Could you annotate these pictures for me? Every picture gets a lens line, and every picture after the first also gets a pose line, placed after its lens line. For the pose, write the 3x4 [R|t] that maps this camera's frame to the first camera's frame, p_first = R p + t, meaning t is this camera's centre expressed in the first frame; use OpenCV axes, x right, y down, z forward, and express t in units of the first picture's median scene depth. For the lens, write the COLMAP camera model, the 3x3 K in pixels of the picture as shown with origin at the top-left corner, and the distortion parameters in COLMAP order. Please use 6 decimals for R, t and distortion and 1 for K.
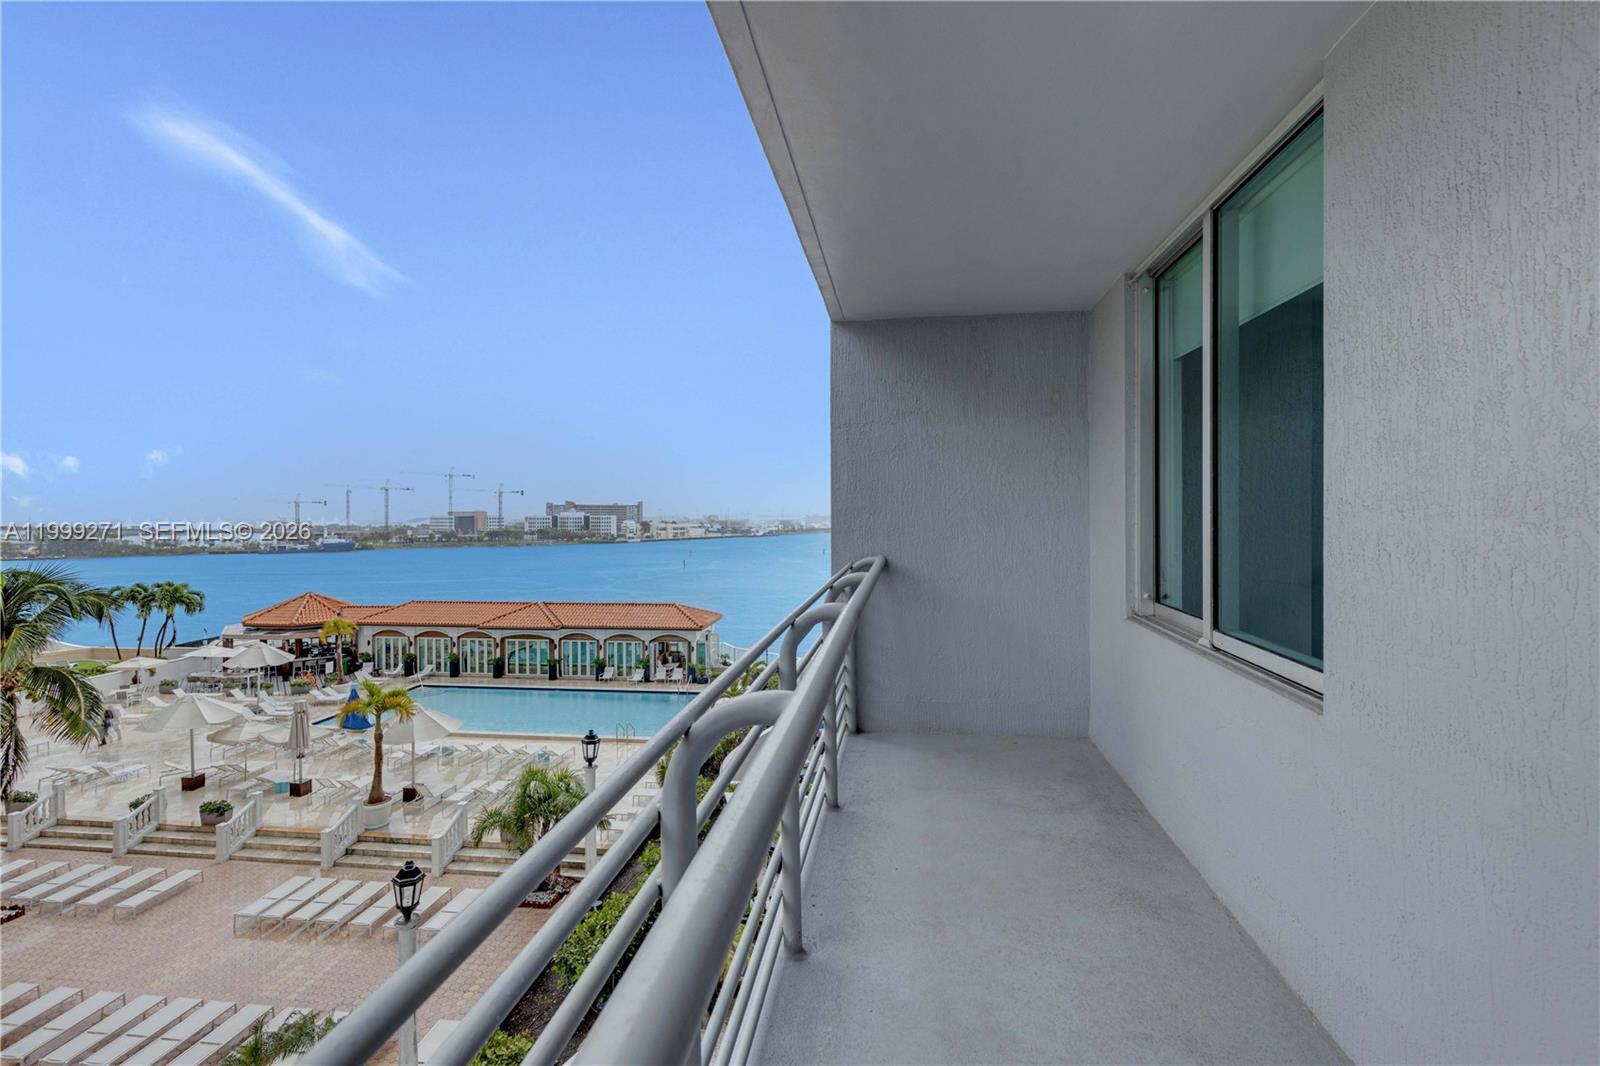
lens RADIAL K [[726.9, 0, 807.7], [0, 726.9, 516.9], [0, 0, 1]] dist [0.004859, -0.000282]
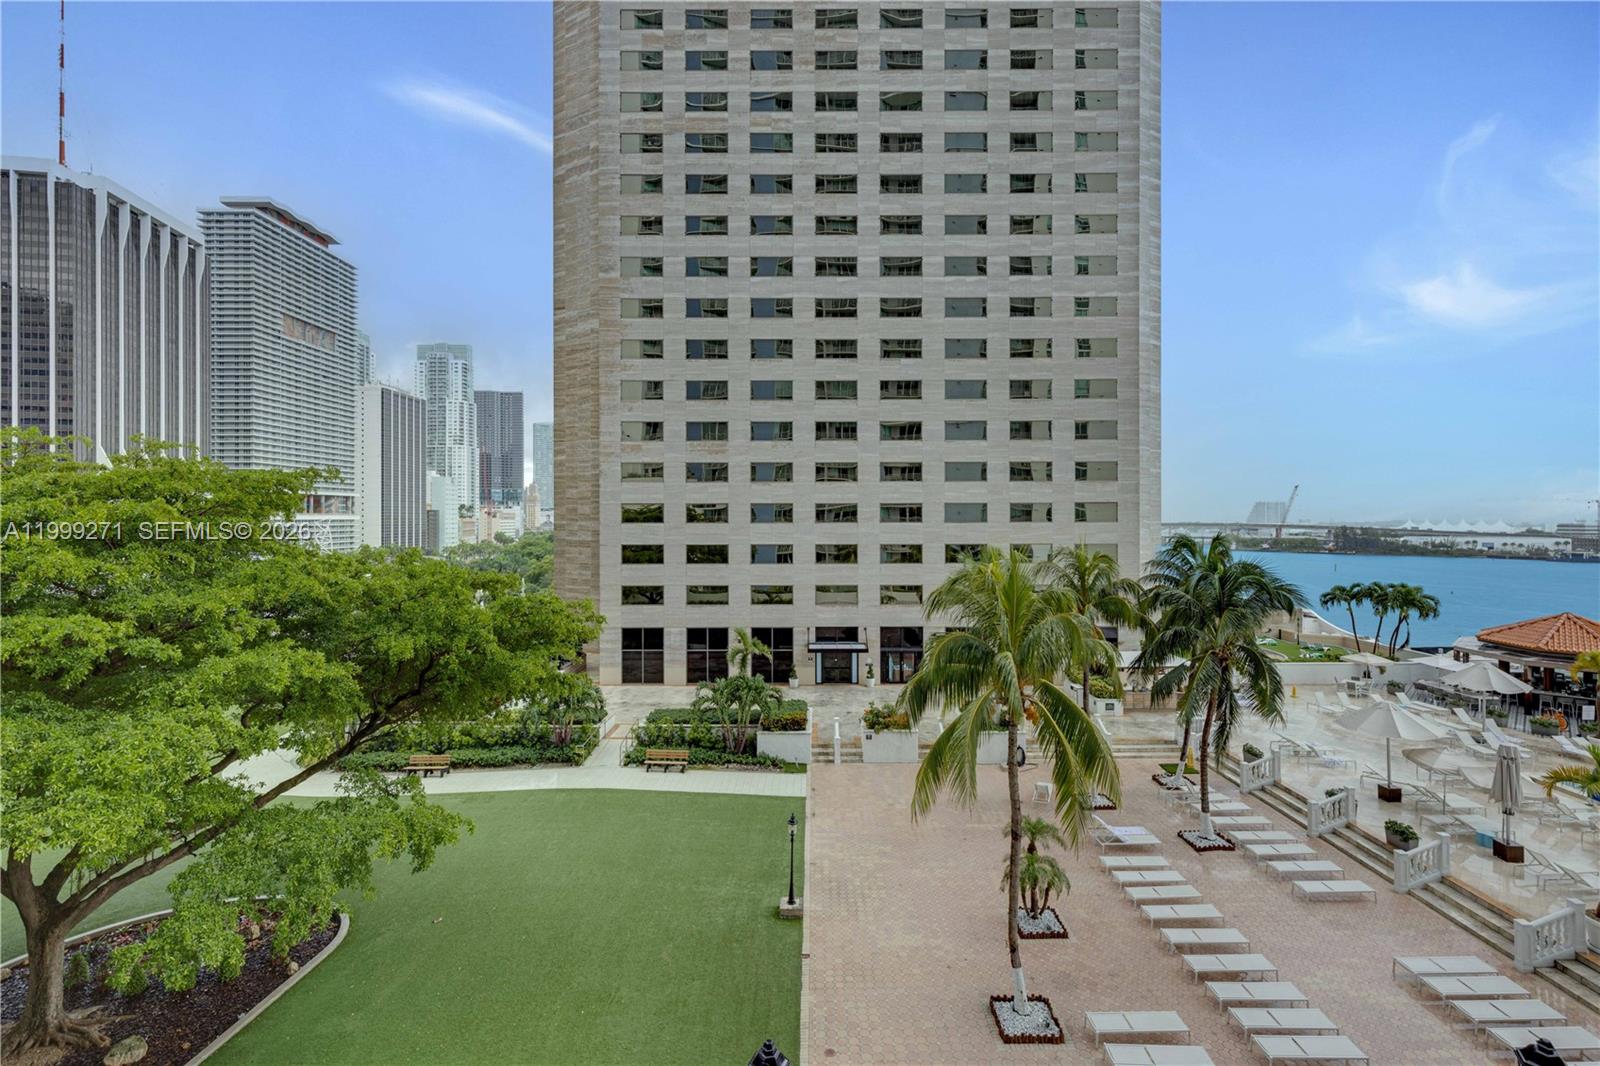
lens RADIAL K [[726.9, 0, 806.5], [0, 726.9, 518.7], [0, 0, 1]] dist [0.004859, -0.000282]
pose [[0.132498, 0.006186, -0.991164, 0.007602], [-0.005593, 0.999969, 0.005493, -0.000372], [0.991168, 0.004816, 0.132528, 0.097960]]
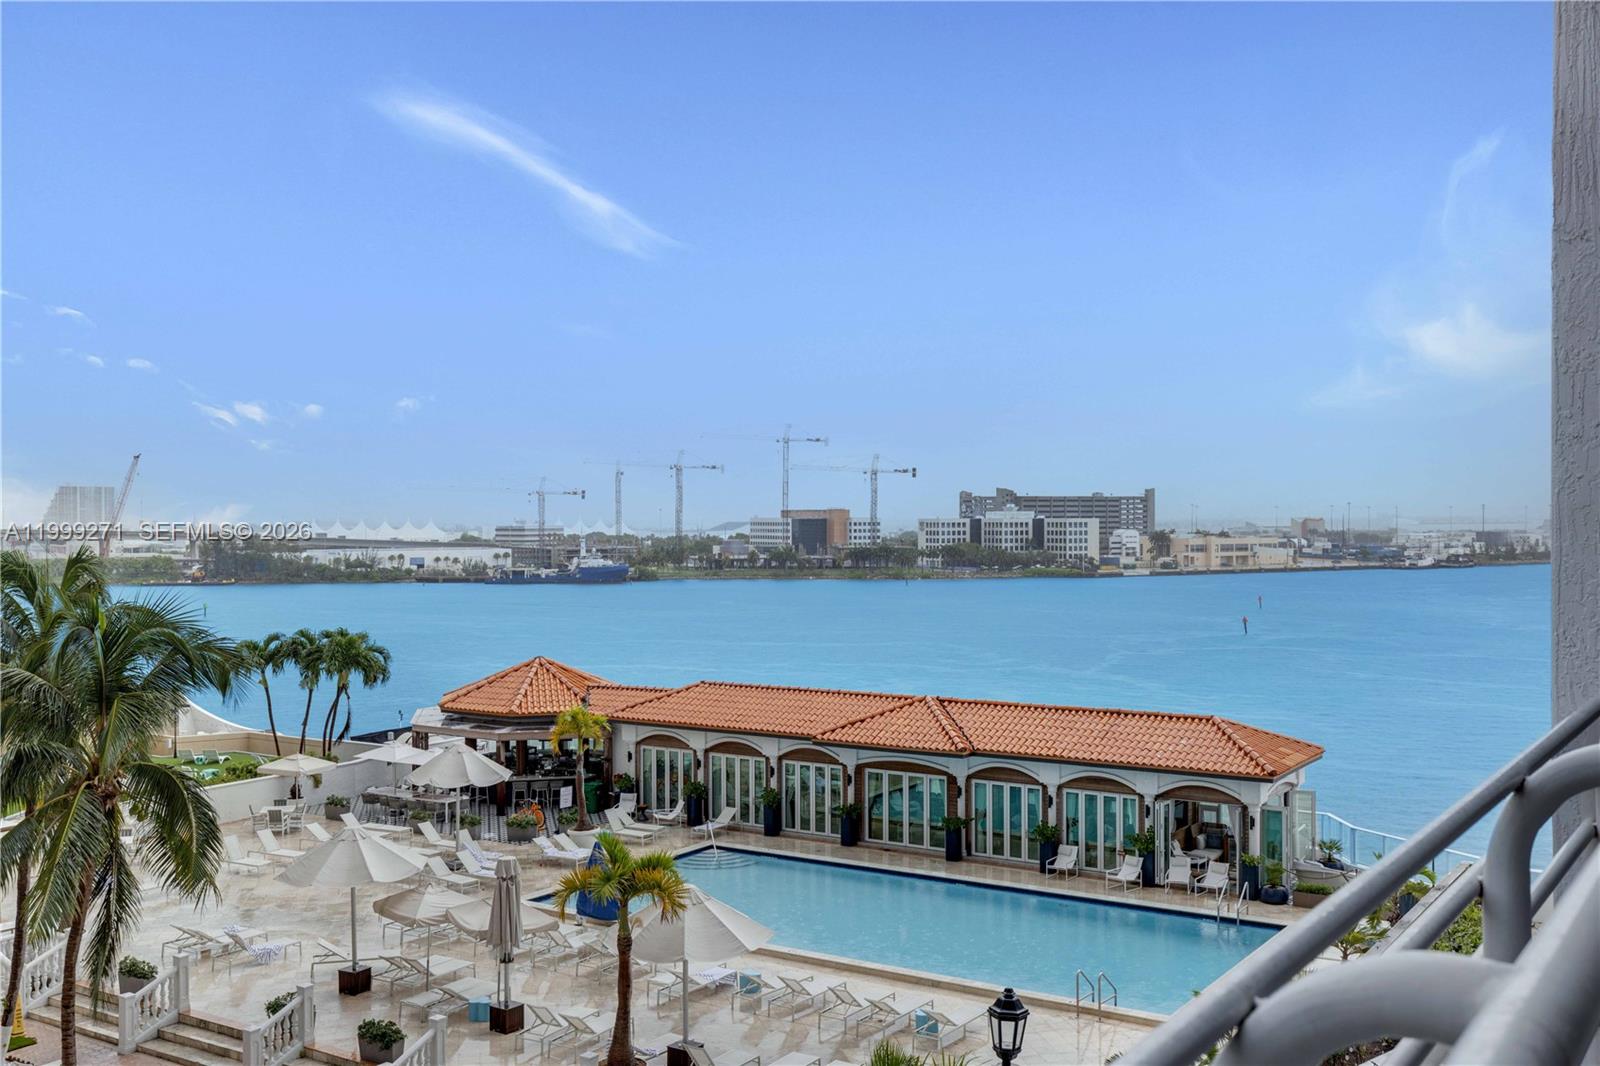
lens RADIAL K [[1563.2, 0, 803.3], [0, 1563.2, 527.7], [0, 0, 1]] dist [0.012575, 0.000000]
pose [[0.902627, 0.005882, -0.430384, 0.004362], [-0.004256, 0.999980, 0.004741, -0.000312], [0.430403, -0.002447, 0.902634, 0.036471]]
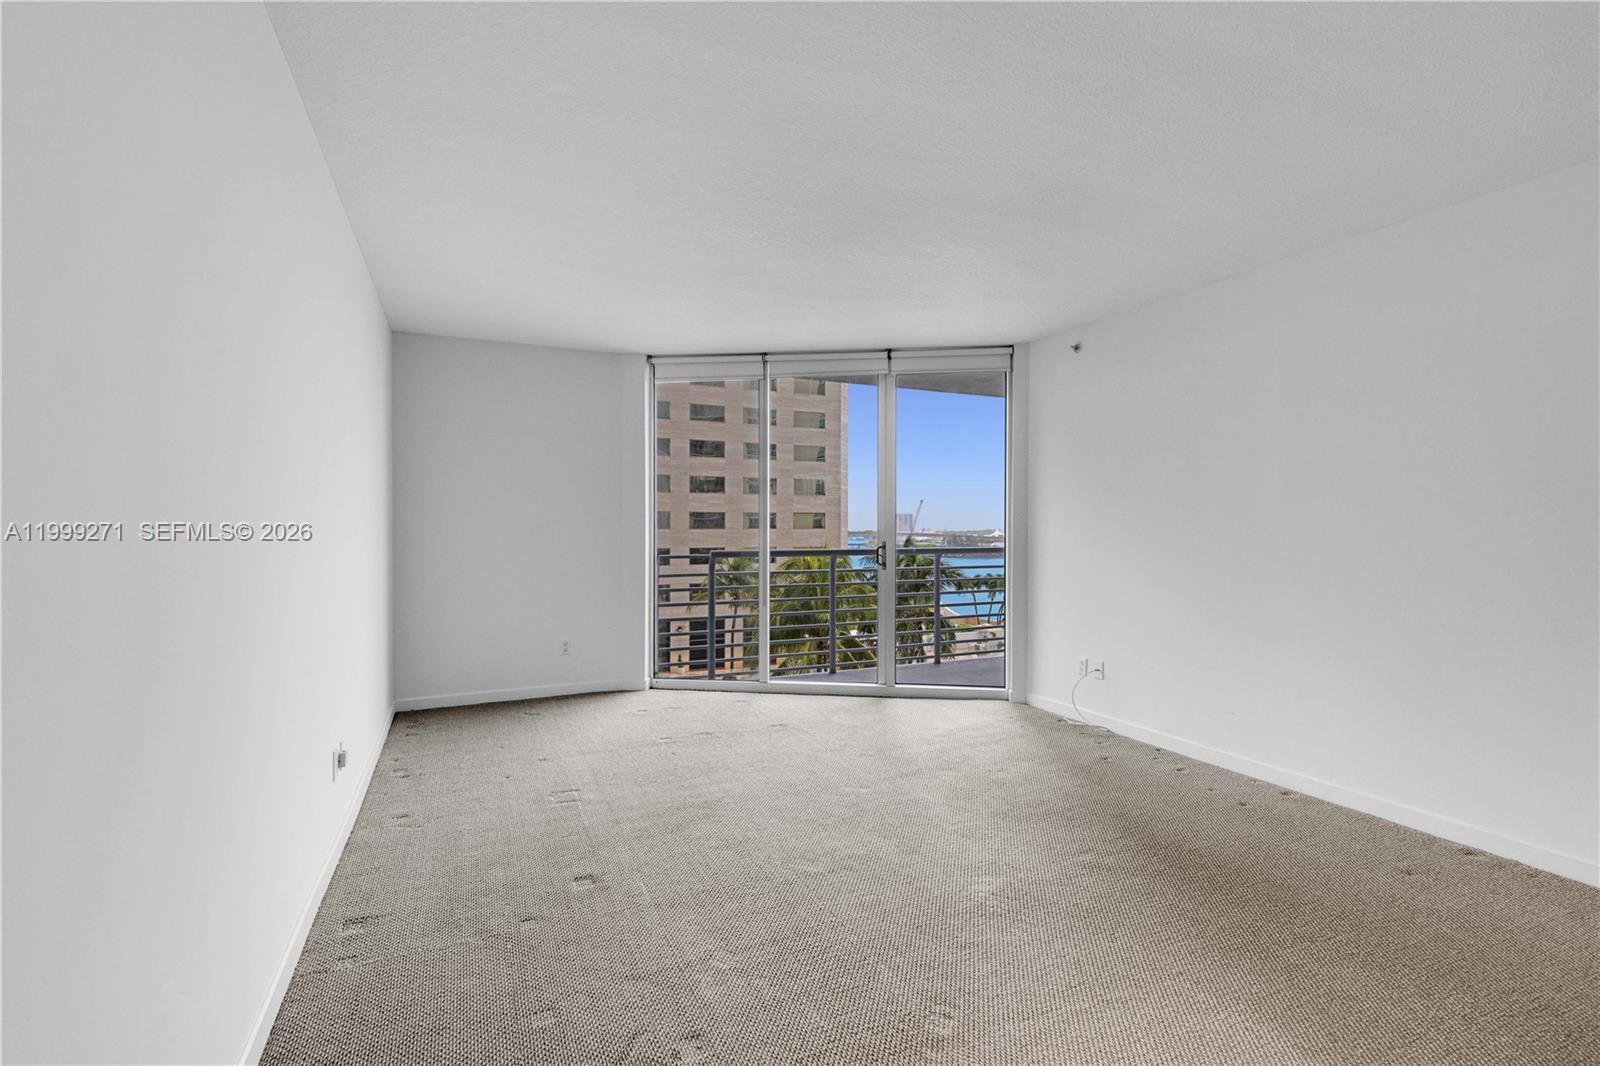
lens RADIAL K [[722.4, 0, 807.6], [0, 722.4, 531.9], [0, 0, 1]] dist [0.005636, 0.000424]
pose [[0.537132, 0.012201, -0.843410, 0.130602], [-0.009640, 0.999919, 0.008326, 0.003807], [0.843443, 0.003659, 0.537206, -0.089298]]
